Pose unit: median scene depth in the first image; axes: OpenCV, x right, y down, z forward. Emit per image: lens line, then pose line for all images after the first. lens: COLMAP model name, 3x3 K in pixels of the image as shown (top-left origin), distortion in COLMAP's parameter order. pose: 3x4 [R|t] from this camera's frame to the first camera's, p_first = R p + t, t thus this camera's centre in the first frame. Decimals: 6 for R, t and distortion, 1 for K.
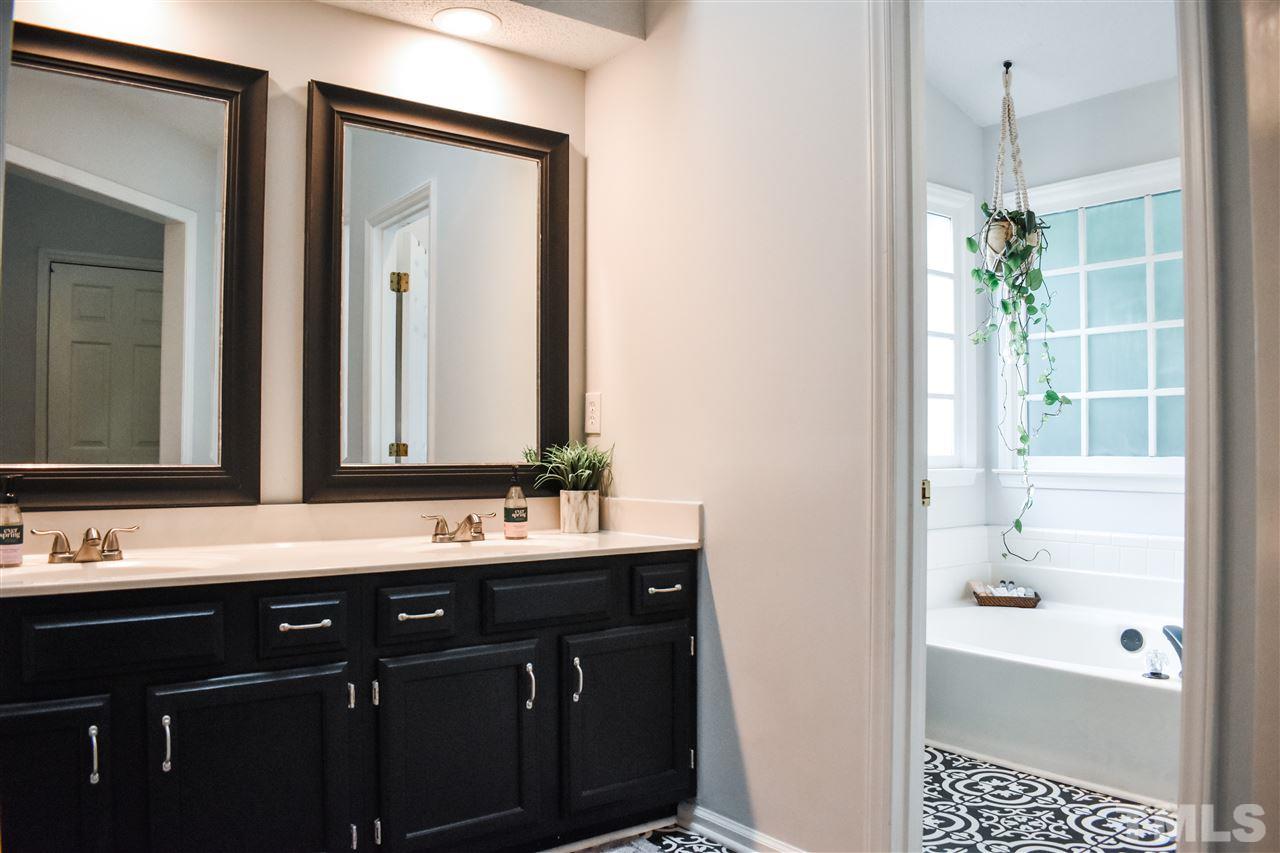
lens RADIAL K [[1002.7, 0, 645.5], [0, 1002.7, 436.2], [0, 0, 1]] dist [-0.094297, 0.017352]
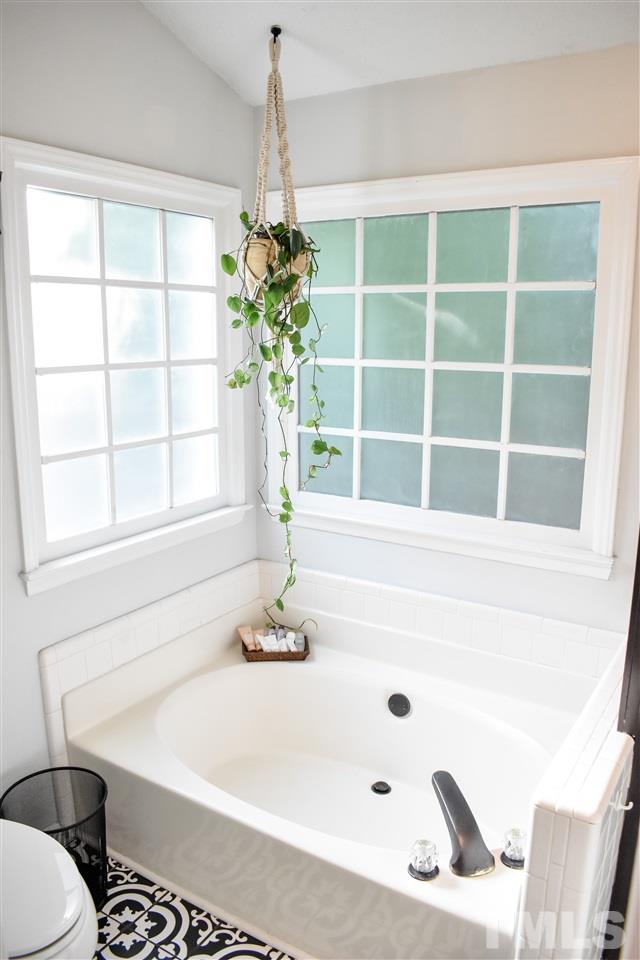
lens RADIAL K [[752.0, 0, 320.0], [0, 752.0, 480.0], [0, 0, 1]] dist [-0.094297, 0.017352]
pose [[0.939342, -0.065824, 0.336606, 0.185210], [-0.007196, 0.977413, 0.211216, -0.152051], [-0.342906, -0.200827, 0.917651, 0.382775]]
